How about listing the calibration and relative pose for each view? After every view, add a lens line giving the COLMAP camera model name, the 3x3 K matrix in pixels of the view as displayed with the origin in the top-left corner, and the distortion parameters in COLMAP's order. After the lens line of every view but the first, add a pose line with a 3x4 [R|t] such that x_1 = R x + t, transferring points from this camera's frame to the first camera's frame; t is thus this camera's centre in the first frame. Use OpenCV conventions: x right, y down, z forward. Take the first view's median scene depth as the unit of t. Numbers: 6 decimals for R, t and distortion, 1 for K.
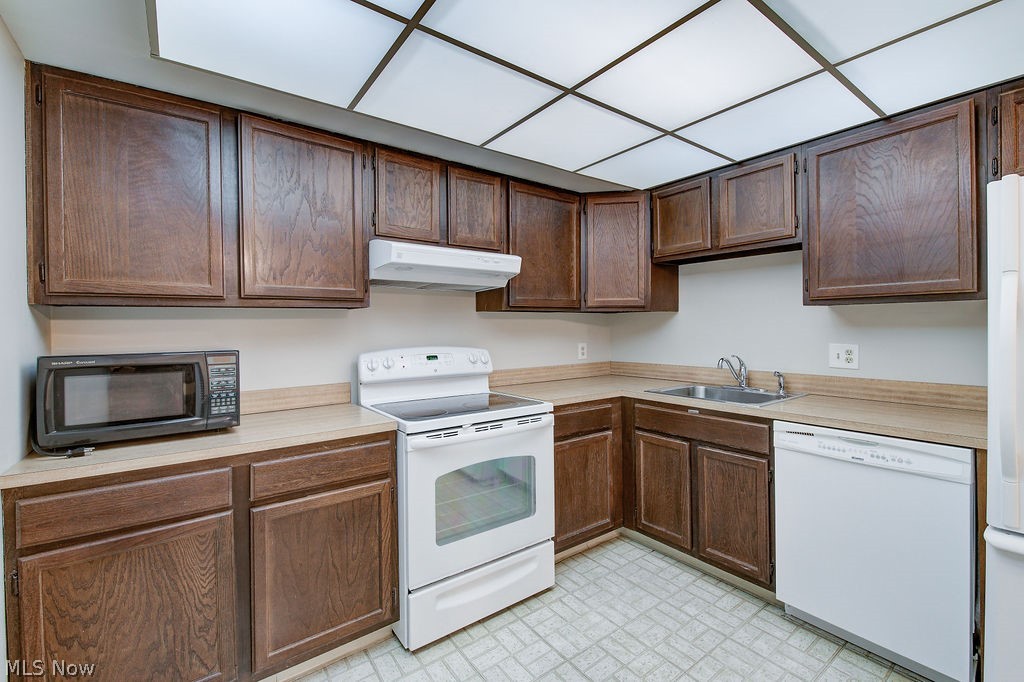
lens RADIAL K [[448.3, 0, 539.7], [0, 448.3, 327.2], [0, 0, 1]] dist [-0.000010, -0.004191]
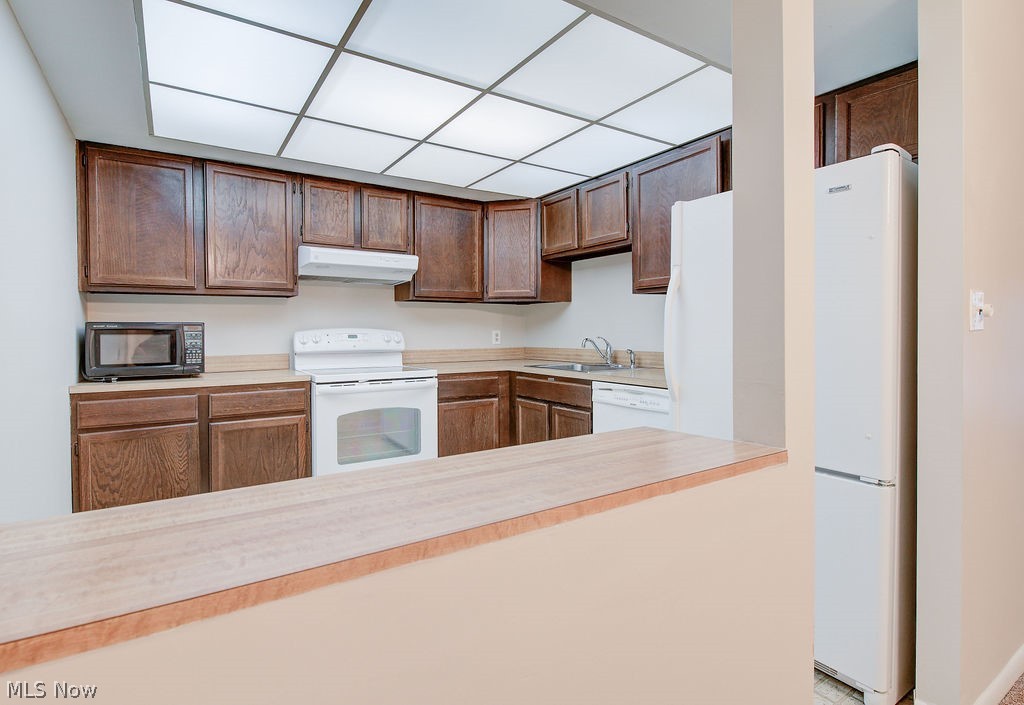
lens RADIAL K [[514.6, 0, 510.5], [0, 514.6, 335.0], [0, 0, 1]] dist [-0.002383, -0.000137]
pose [[0.995610, 0.004555, -0.093490, 0.432652], [-0.004039, 0.999976, 0.005714, 0.067564], [0.093514, -0.005311, 0.995604, -0.522632]]
